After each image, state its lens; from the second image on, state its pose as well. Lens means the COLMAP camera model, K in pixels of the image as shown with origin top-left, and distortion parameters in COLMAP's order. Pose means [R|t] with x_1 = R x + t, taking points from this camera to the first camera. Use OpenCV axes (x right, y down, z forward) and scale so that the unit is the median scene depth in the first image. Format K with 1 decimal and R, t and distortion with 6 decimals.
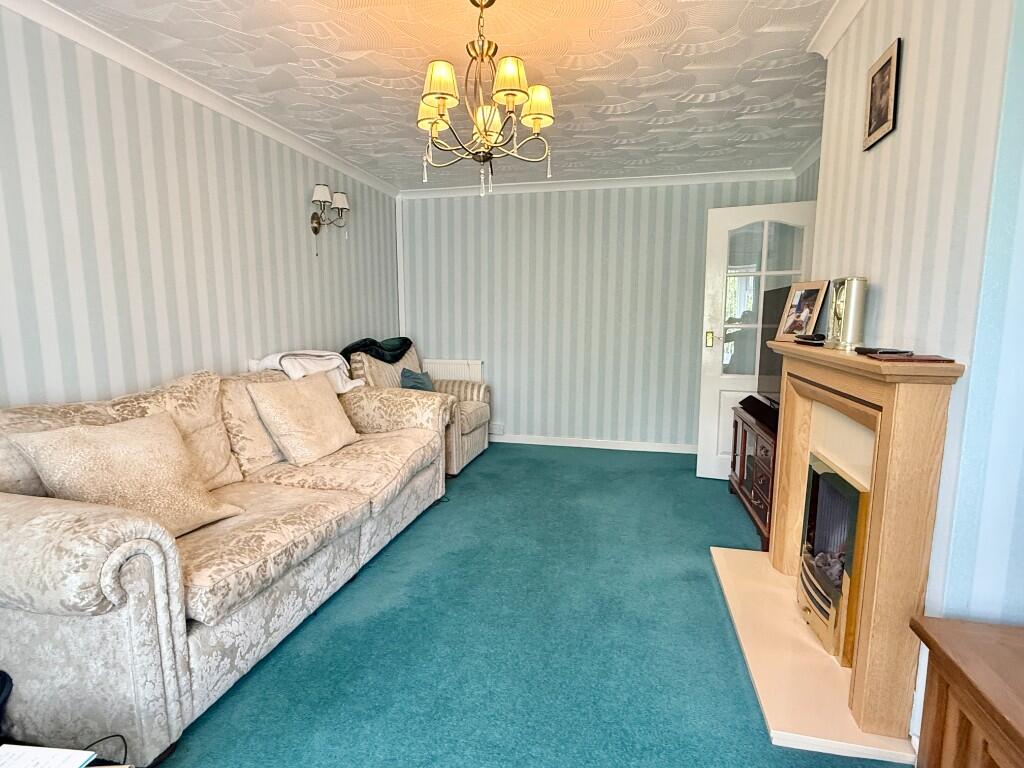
lens RADIAL K [[526.8, 0, 512.4], [0, 526.8, 385.9], [0, 0, 1]] dist [0.003755, 0.000816]
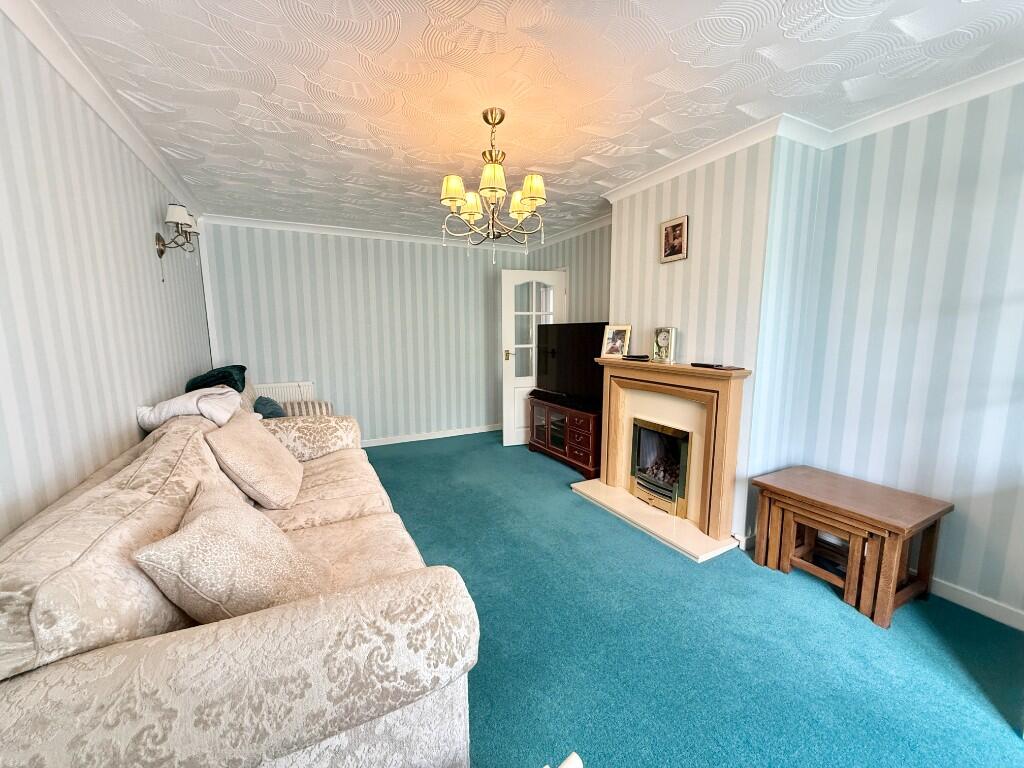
lens RADIAL K [[406.5, 0, 512.7], [0, 406.5, 384.1], [0, 0, 1]] dist [0.000552, 0.000287]
pose [[0.755947, -0.092437, 0.648074, -0.504536], [0.089727, 0.995268, 0.037296, -0.062118], [-0.648454, 0.029956, 0.760664, 0.132321]]
